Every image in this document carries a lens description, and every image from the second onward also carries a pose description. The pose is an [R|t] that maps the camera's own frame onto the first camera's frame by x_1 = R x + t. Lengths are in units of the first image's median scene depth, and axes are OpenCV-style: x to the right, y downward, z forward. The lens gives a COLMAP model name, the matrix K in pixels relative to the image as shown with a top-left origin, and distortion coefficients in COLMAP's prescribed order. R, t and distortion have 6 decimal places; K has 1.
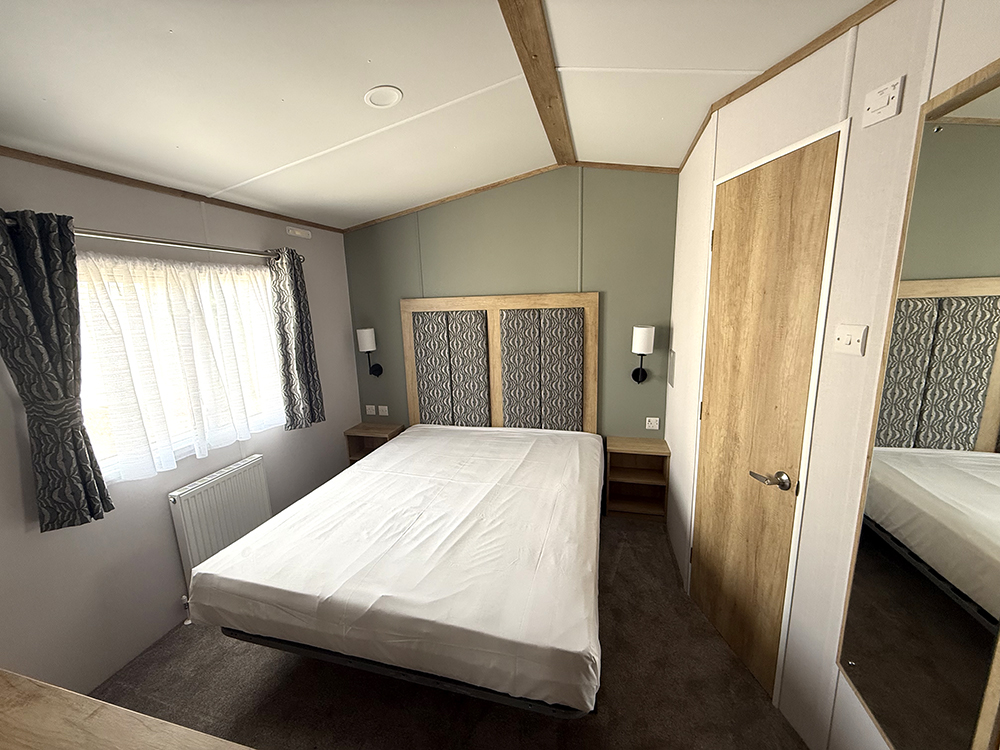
lens RADIAL K [[396.2, 0, 497.3], [0, 396.2, 376.2], [0, 0, 1]] dist [0.007159, -0.000334]
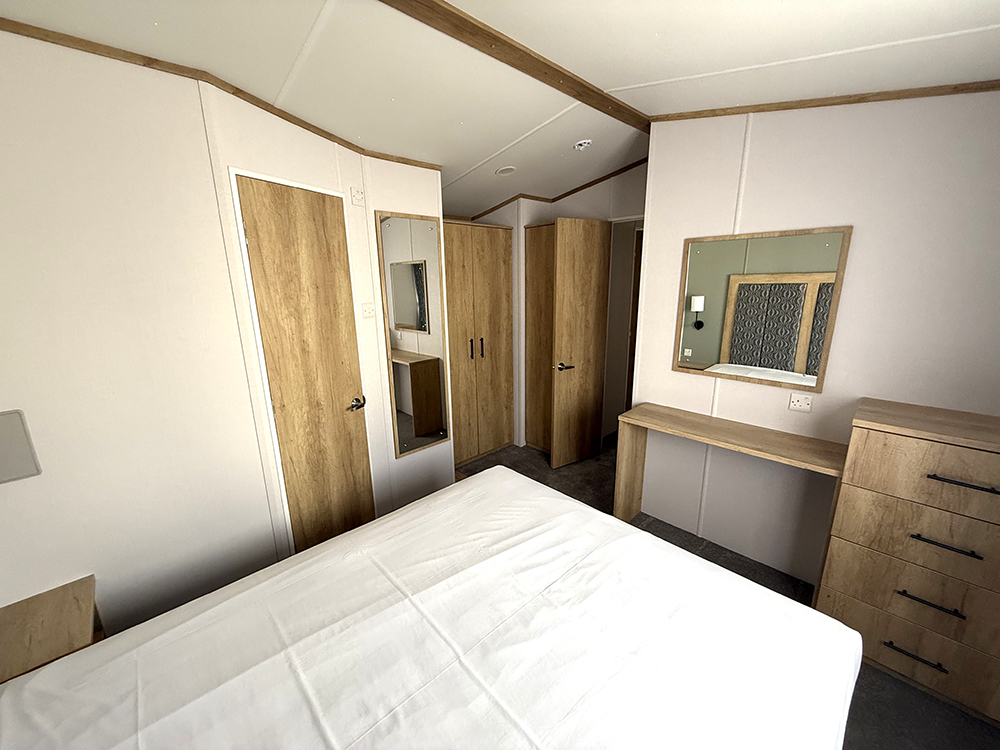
lens RADIAL K [[396.2, 0, 498.4], [0, 396.2, 376.1], [0, 0, 1]] dist [0.007159, -0.000334]
pose [[-0.854723, -0.079053, 0.513030, -0.531139], [0.140366, 0.916316, 0.375049, -0.322648], [-0.499747, 0.392575, -0.772100, 1.691535]]
